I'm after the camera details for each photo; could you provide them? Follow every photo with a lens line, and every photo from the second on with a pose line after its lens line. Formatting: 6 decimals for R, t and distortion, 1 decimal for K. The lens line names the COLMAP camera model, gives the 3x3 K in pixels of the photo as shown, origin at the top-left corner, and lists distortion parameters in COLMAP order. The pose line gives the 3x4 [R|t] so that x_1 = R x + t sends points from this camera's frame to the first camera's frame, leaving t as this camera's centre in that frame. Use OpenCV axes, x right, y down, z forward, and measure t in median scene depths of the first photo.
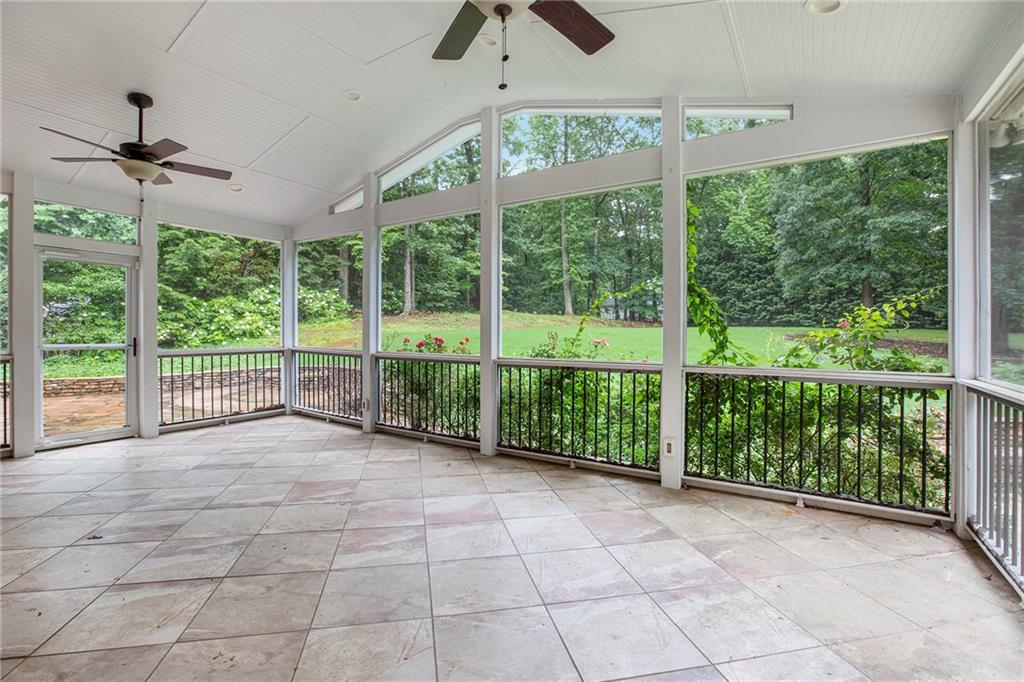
lens RADIAL K [[472.8, 0, 512.0], [0, 472.8, 341.0], [0, 0, 1]] dist [-0.060656, 0.026147]
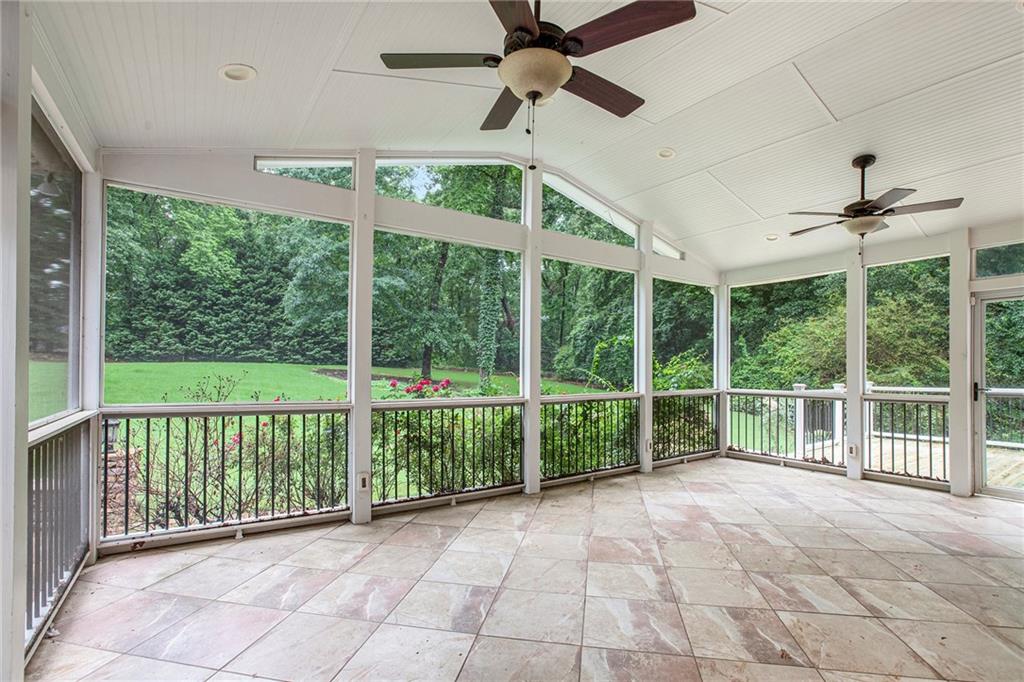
lens RADIAL K [[476.1, 0, 514.4], [0, 476.1, 361.2], [0, 0, 1]] dist [-0.061858, 0.027019]
pose [[0.373846, 0.012534, 0.927406, -0.544562], [0.015864, 0.999676, -0.019905, -0.014338], [-0.927355, 0.022154, 0.373526, 0.338612]]
